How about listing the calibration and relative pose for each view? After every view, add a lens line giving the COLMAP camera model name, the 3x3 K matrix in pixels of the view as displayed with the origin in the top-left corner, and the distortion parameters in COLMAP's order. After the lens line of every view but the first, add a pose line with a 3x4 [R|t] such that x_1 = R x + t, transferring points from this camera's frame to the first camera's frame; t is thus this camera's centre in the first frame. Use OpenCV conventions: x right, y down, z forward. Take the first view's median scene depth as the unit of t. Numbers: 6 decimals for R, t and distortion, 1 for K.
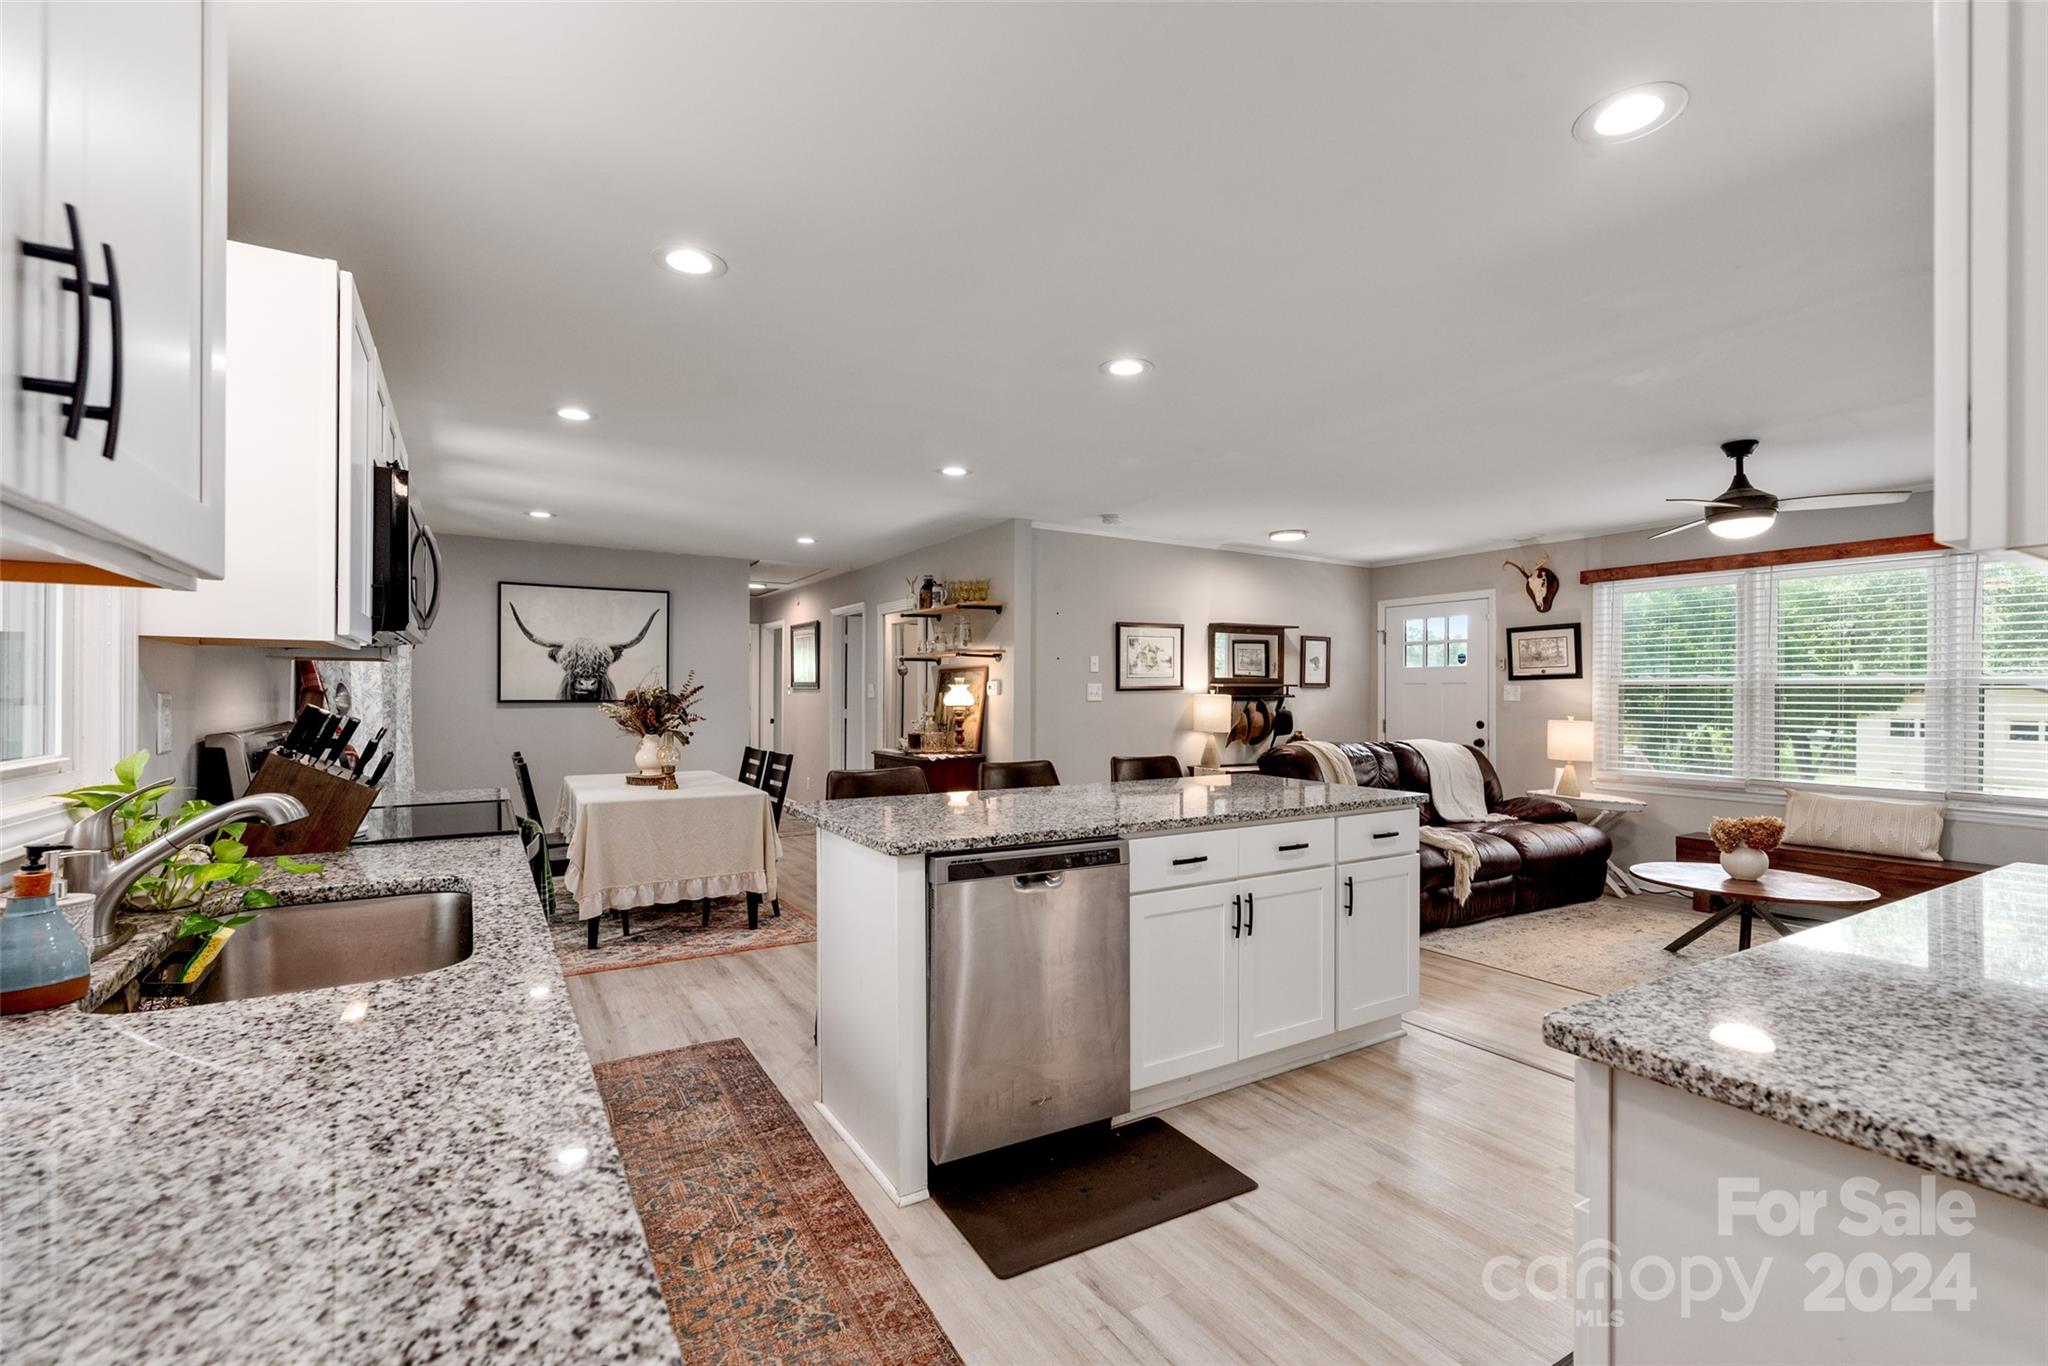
lens RADIAL K [[899.3, 0, 1012.6], [0, 899.3, 694.7], [0, 0, 1]] dist [0.000783, -0.000090]
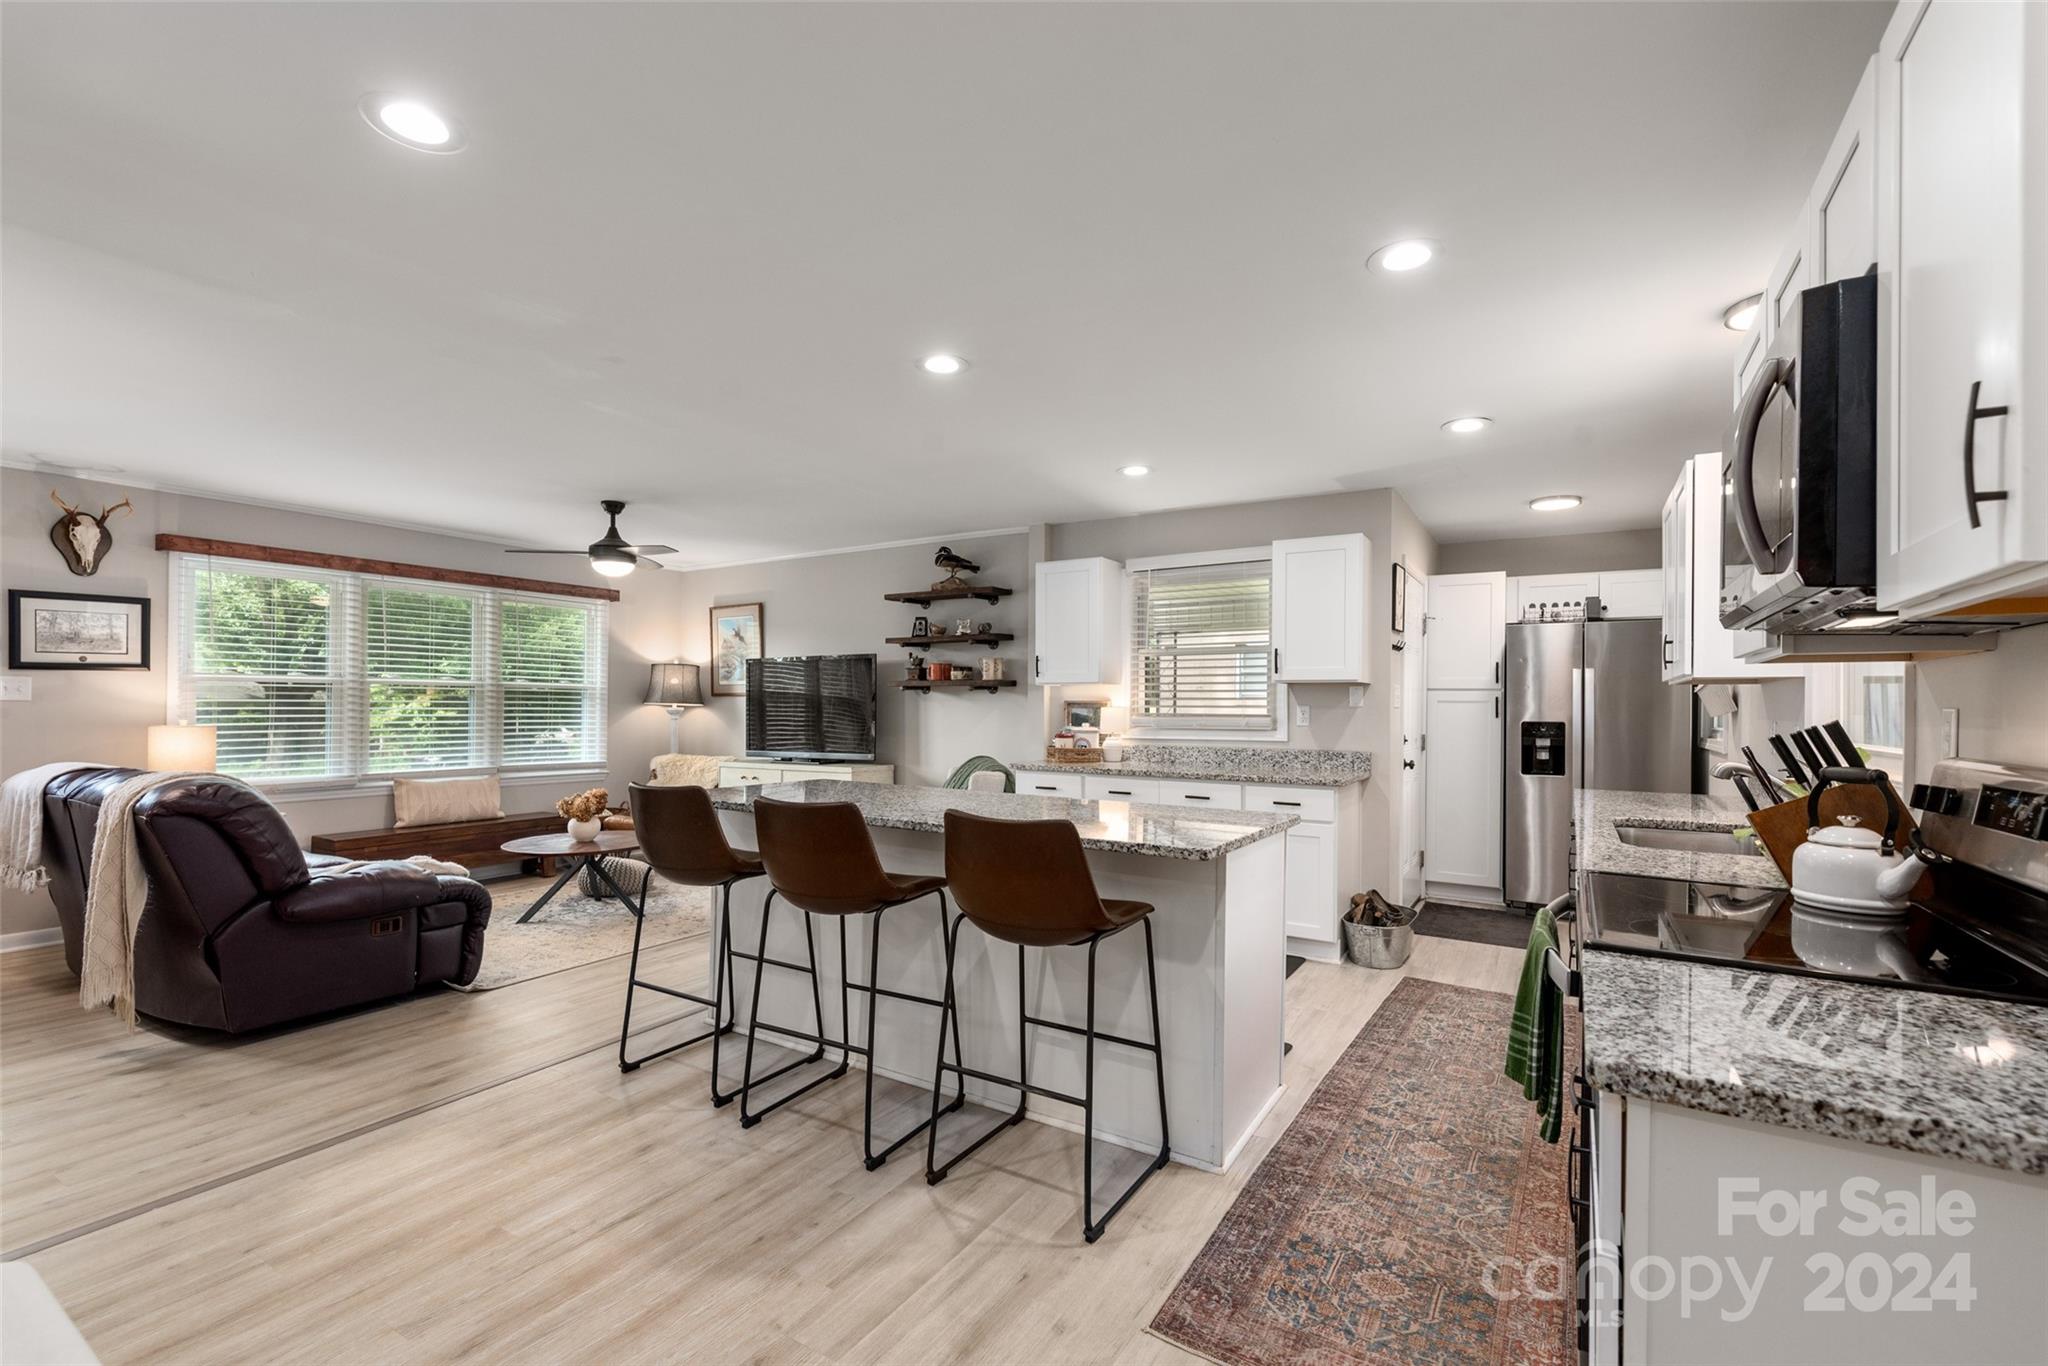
lens RADIAL K [[899.3, 0, 1013.6], [0, 899.3, 702.4], [0, 0, 1]] dist [0.000783, -0.000090]
pose [[-0.462492, -0.006791, 0.886597, -0.410563], [-0.009608, 0.999950, 0.002647, -0.000174], [-0.886571, -0.007294, -0.462535, 0.728128]]
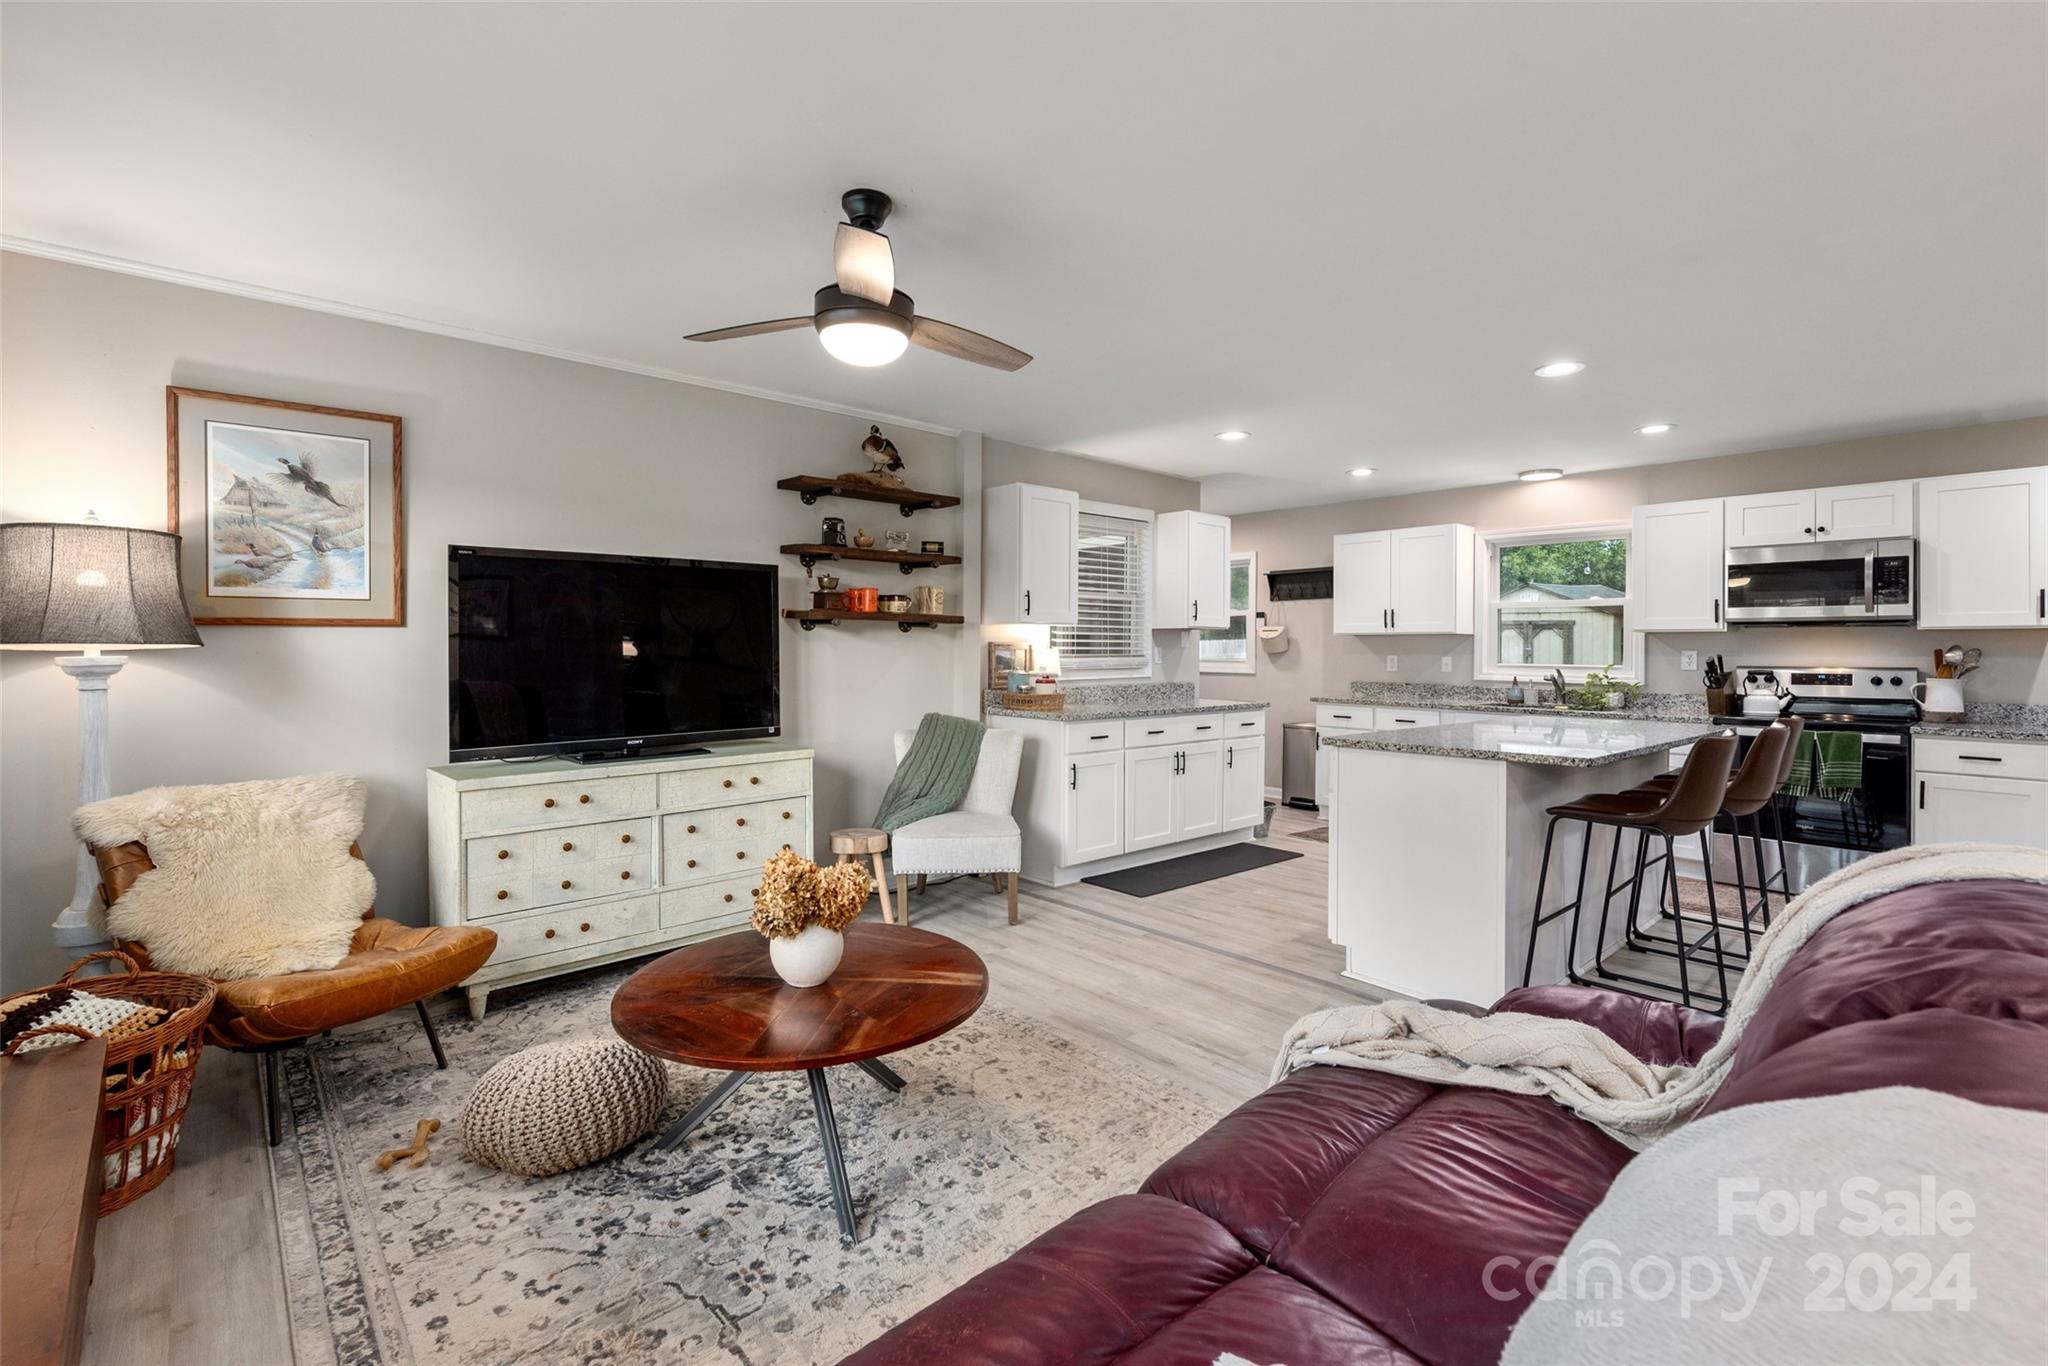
lens RADIAL K [[899.3, 0, 1014.3], [0, 899.3, 658.9], [0, 0, 1]] dist [0.000783, -0.000090]
pose [[-0.982030, -0.009232, -0.188500, 0.550011], [-0.011729, 0.999858, 0.012131, 0.005518], [0.188361, 0.014124, -0.981998, 1.064490]]
